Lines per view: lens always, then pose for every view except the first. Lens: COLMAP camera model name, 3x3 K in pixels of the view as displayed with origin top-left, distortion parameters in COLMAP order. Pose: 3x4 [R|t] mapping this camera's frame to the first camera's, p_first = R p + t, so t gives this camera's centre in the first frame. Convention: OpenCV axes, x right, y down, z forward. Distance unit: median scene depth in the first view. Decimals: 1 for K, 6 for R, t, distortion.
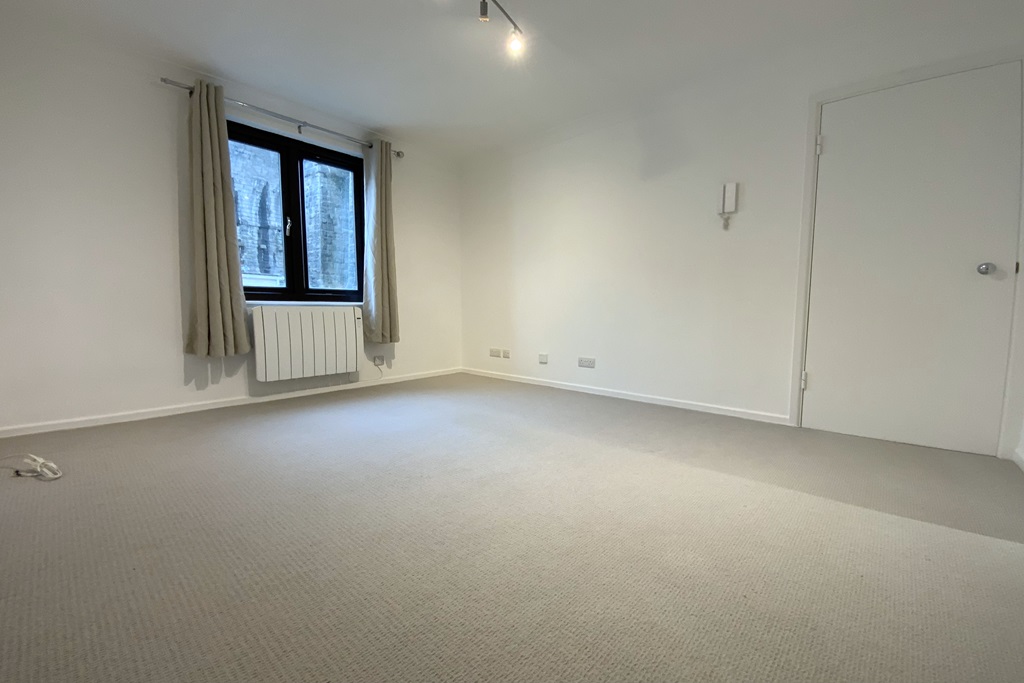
lens RADIAL K [[412.3, 0, 508.3], [0, 412.3, 339.6], [0, 0, 1]] dist [0.012244, -0.013111]
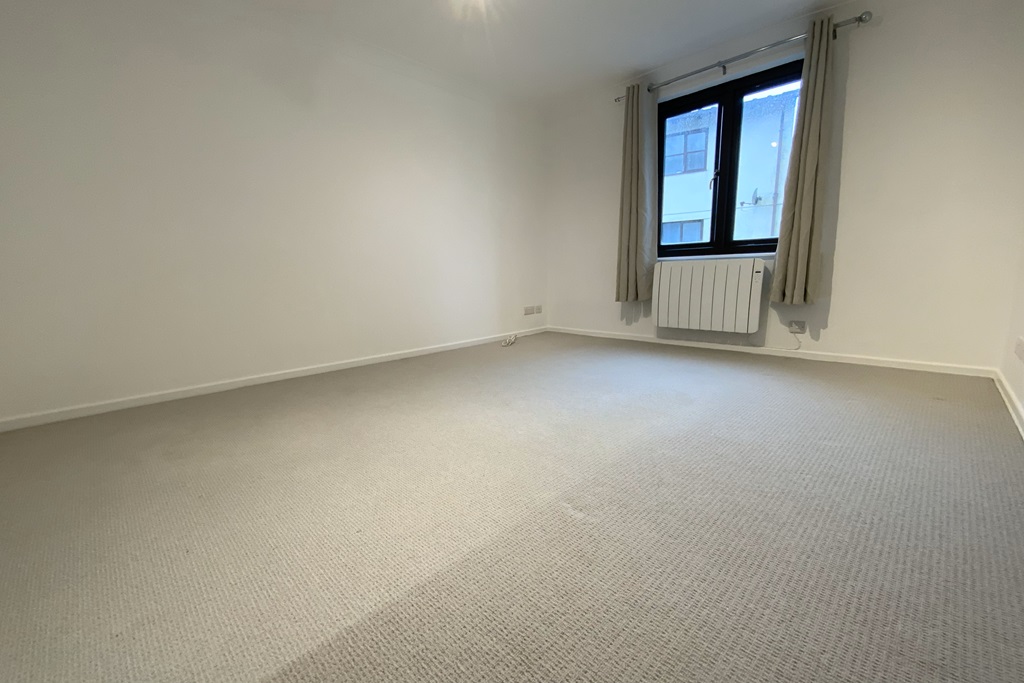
lens RADIAL K [[412.3, 0, 507.2], [0, 412.3, 348.3], [0, 0, 1]] dist [0.012244, -0.013111]
pose [[-0.041011, 0.187535, -0.981401, 0.519084], [-0.035104, 0.981351, 0.188992, -0.039793], [0.998542, 0.042202, -0.033663, 0.515152]]
